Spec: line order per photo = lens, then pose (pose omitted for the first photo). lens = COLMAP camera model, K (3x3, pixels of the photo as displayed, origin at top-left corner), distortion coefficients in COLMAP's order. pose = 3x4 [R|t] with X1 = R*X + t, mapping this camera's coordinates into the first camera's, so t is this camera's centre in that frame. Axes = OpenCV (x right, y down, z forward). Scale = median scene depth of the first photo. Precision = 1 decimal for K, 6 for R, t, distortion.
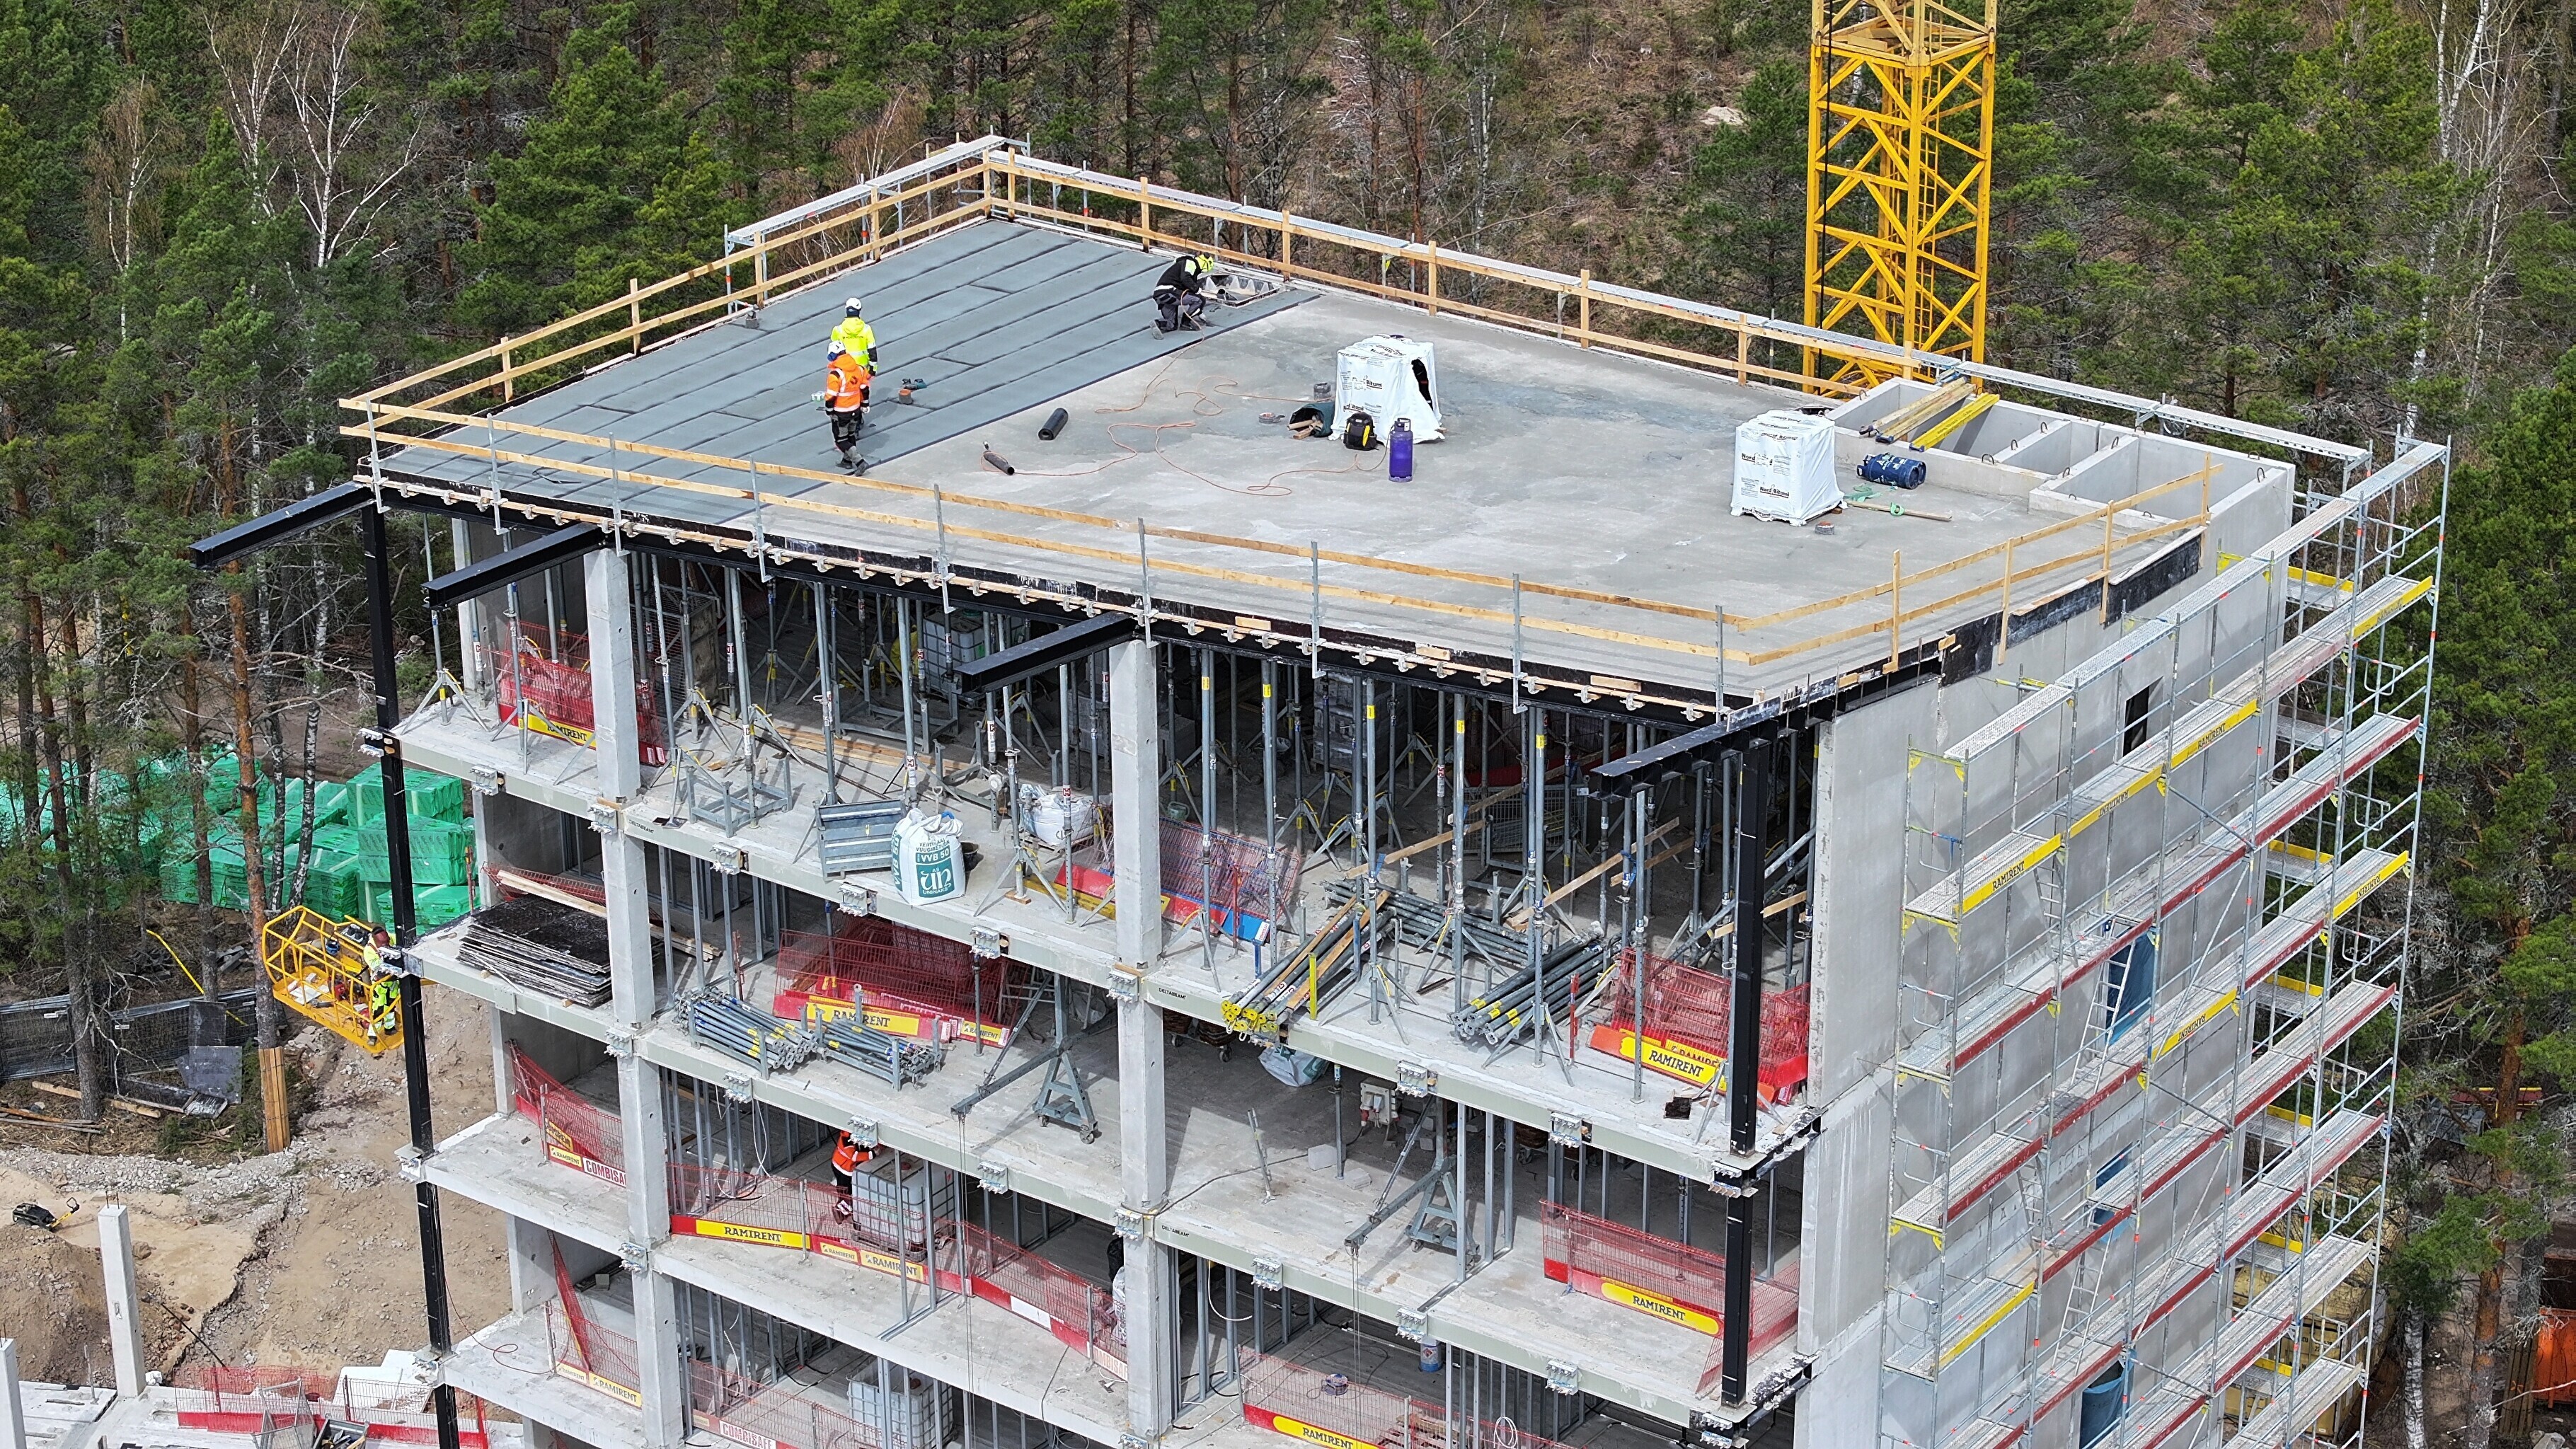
lens RADIAL K [[5181.4, 0, 1288.0], [0, 5181.4, 724.5], [0, 0, 1]] dist [-0.256838, 1.455120]
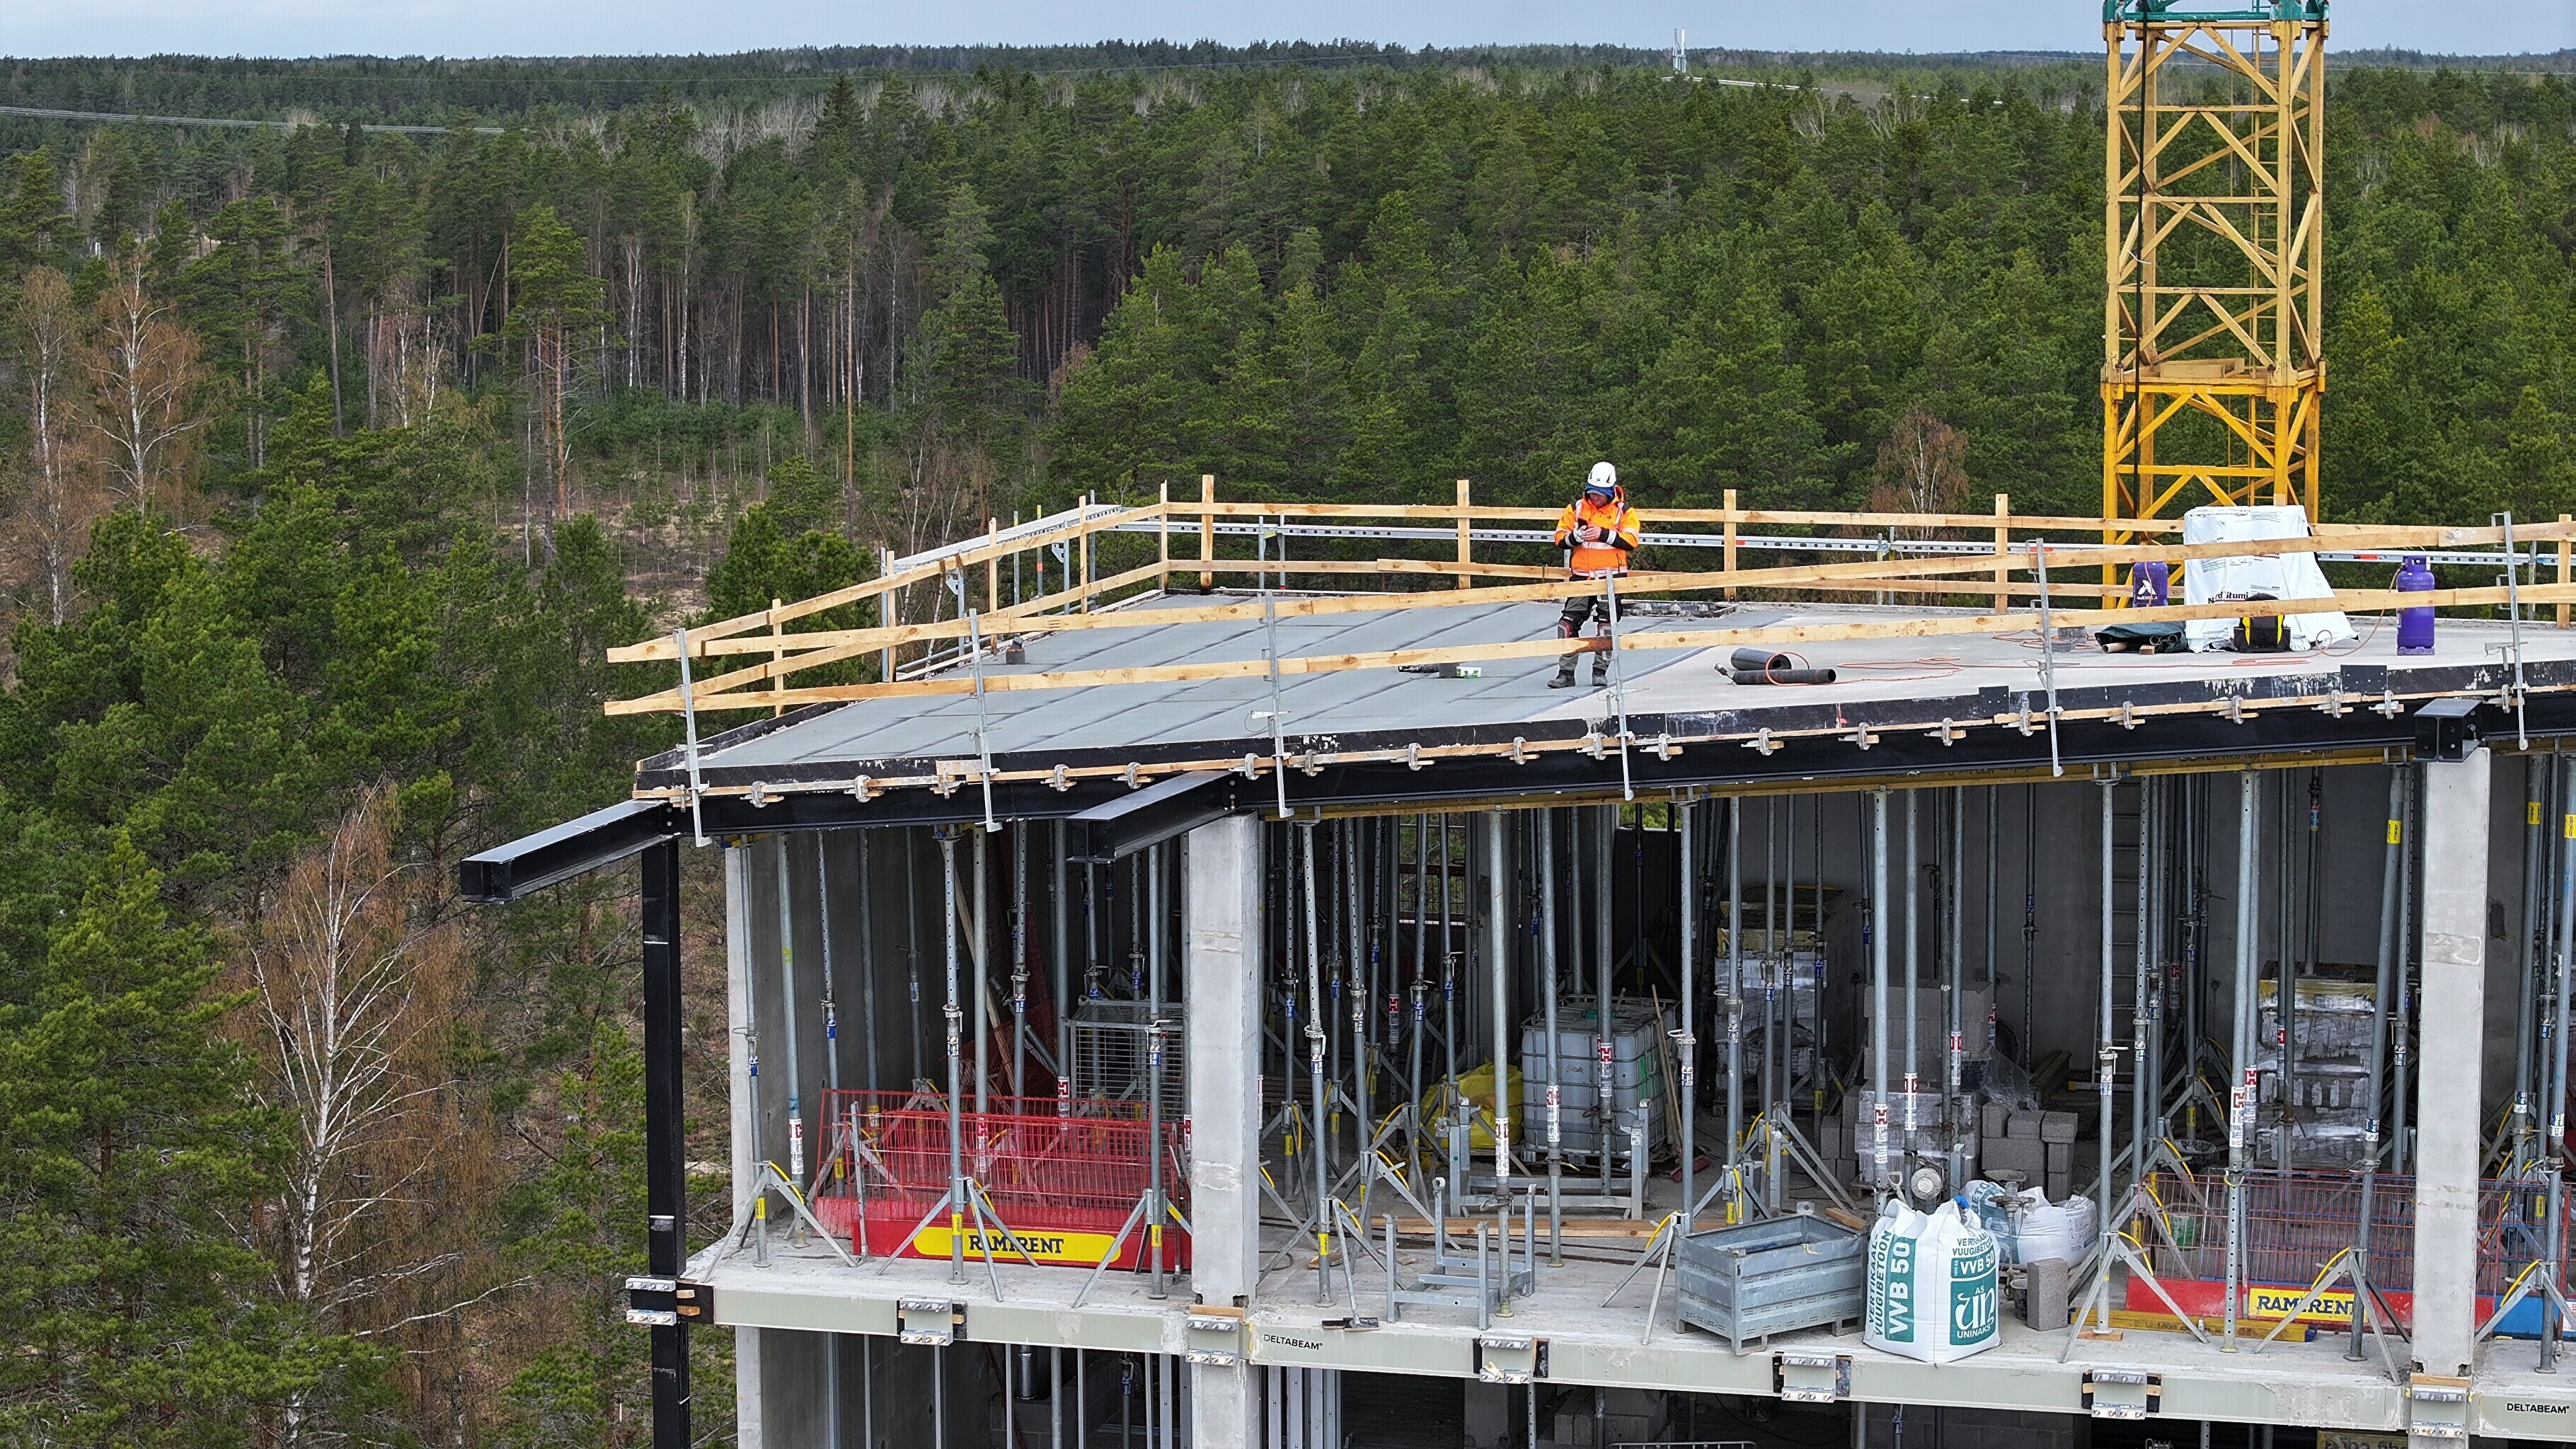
lens RADIAL K [[5181.4, 0, 1288.0], [0, 5181.4, 724.5], [0, 0, 1]] dist [-0.256838, 1.455120]
pose [[0.934166, -0.041186, 0.354454, -0.323680], [0.136973, 0.958611, -0.249606, 0.095578], [-0.329503, 0.281724, 0.901143, 0.497617]]
